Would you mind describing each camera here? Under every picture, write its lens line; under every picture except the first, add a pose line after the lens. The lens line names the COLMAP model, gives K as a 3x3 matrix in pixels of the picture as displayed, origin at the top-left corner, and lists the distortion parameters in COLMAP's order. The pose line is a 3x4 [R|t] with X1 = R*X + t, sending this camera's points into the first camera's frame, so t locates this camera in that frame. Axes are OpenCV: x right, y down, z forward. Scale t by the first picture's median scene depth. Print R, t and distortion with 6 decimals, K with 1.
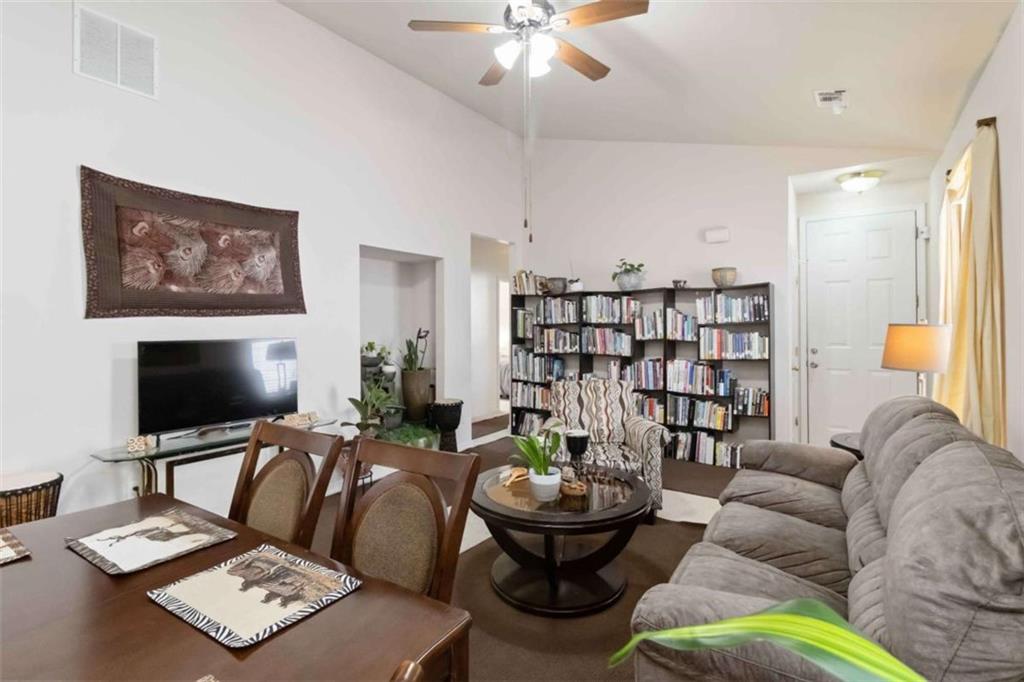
lens RADIAL K [[478.6, 0, 514.5], [0, 478.6, 324.6], [0, 0, 1]] dist [0.004352, -0.000375]
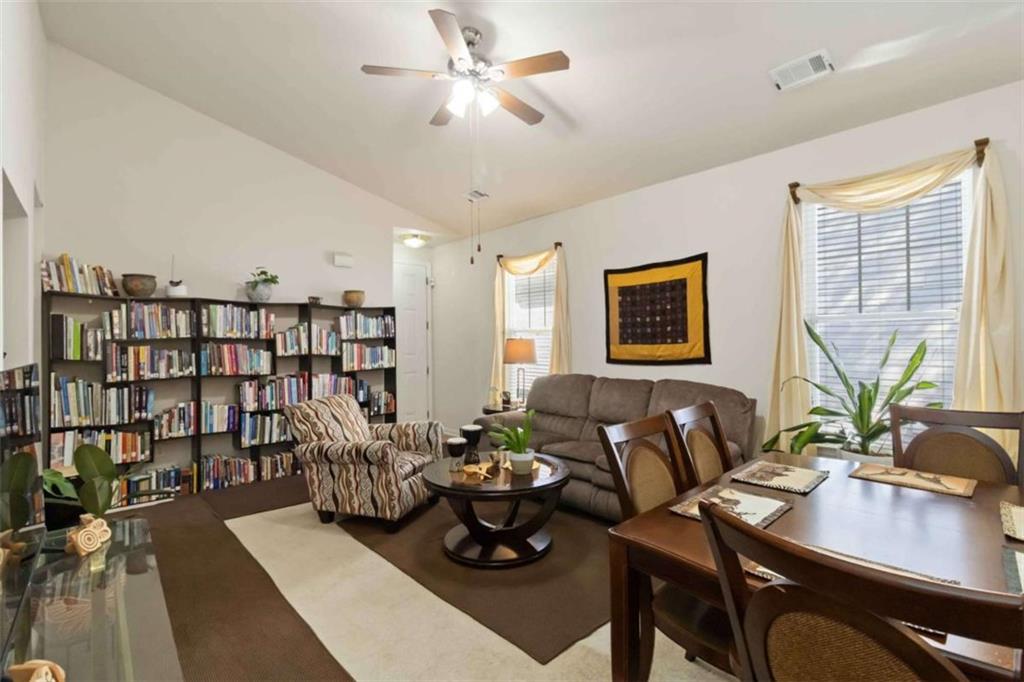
lens RADIAL K [[478.6, 0, 513.4], [0, 478.6, 340.6], [0, 0, 1]] dist [0.004352, -0.000375]
pose [[0.250634, 0.003251, 0.968076, -0.530788], [0.005193, 0.999975, -0.004703, 0.008126], [-0.968068, 0.006206, 0.250611, 0.316519]]
